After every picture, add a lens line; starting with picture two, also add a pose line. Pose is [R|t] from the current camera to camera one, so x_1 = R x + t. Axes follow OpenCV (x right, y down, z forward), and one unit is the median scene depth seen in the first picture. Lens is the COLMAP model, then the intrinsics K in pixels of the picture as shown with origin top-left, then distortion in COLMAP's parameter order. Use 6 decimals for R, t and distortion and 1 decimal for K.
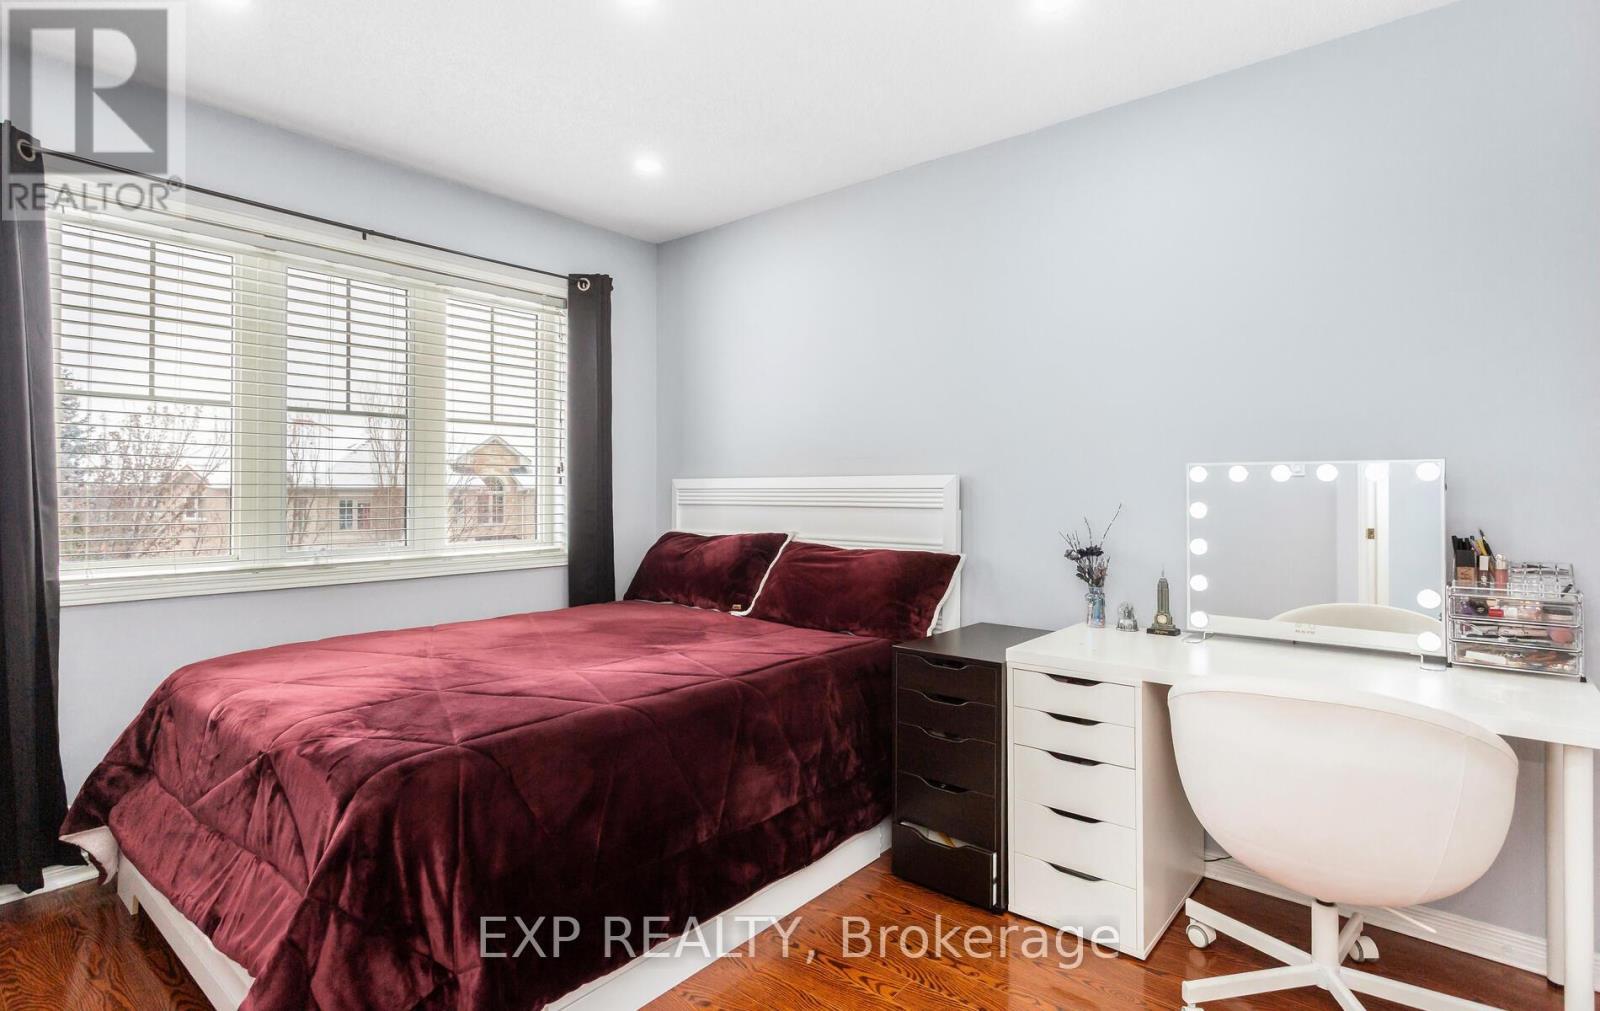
lens RADIAL K [[783.8, 0, 797.0], [0, 783.8, 492.8], [0, 0, 1]] dist [0.007615, 0.002243]
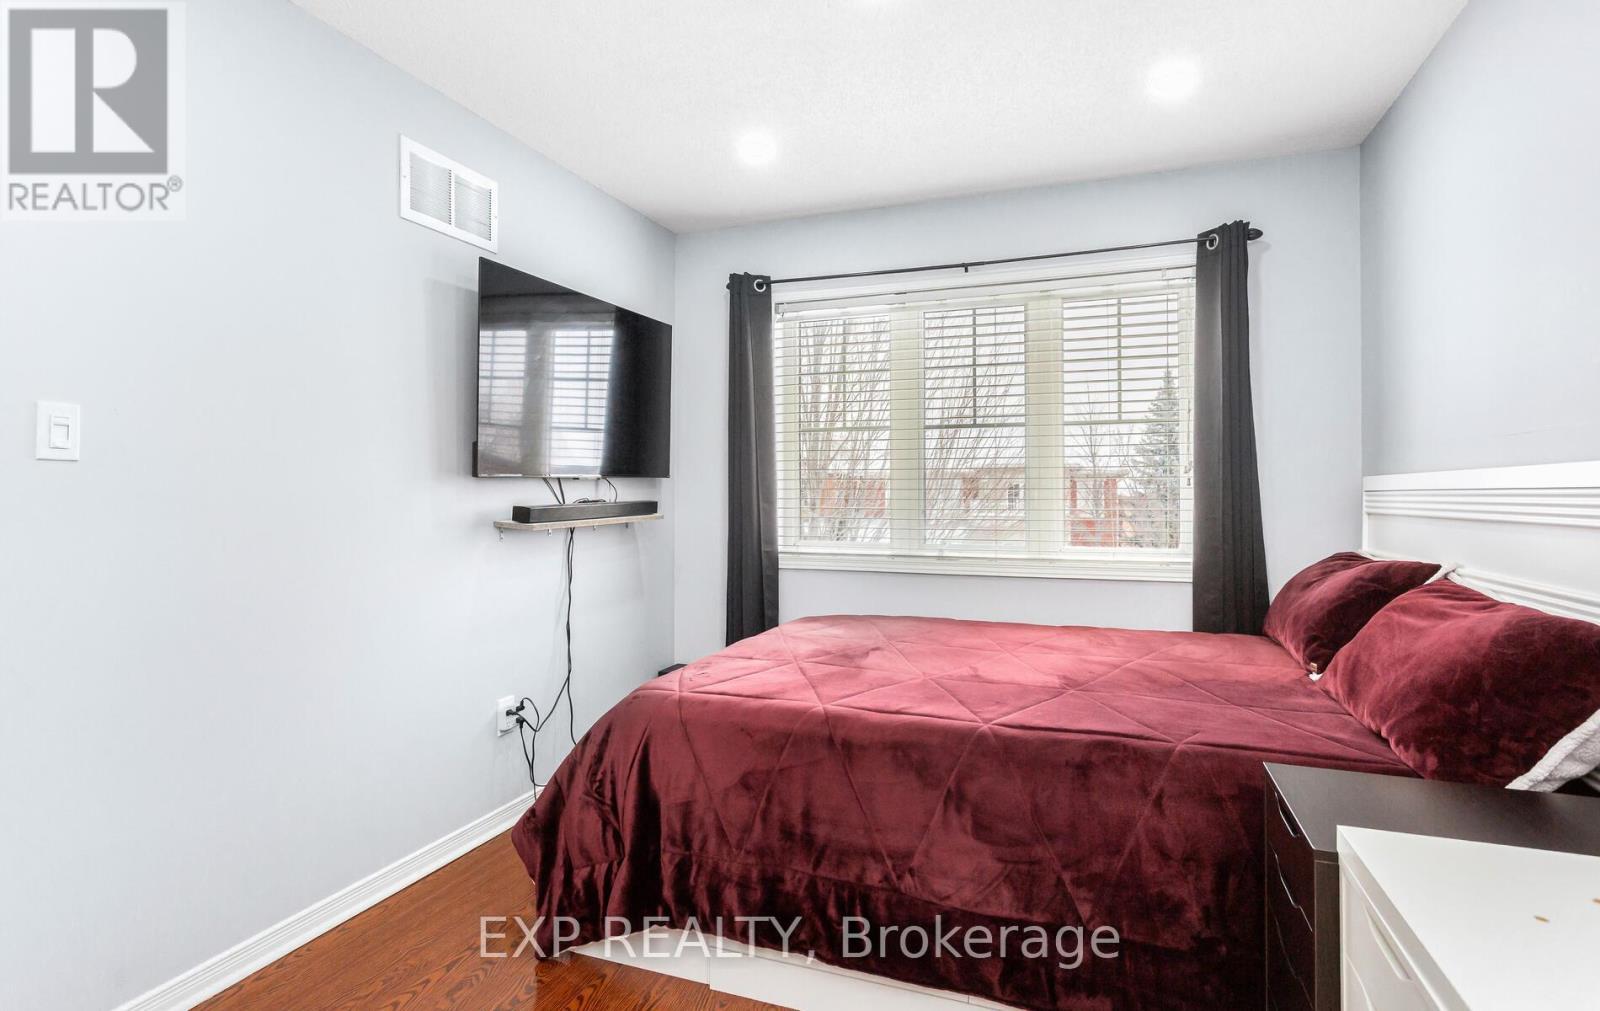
lens RADIAL K [[759.9, 0, 800.0], [0, 759.9, 505.5], [0, 0, 1]] dist [0.010626, 0.000378]
pose [[0.364401, 0.004742, -0.931230, 0.346859], [-0.005176, 0.999982, 0.003067, 0.010690], [0.931228, 0.003702, 0.364419, 0.340007]]
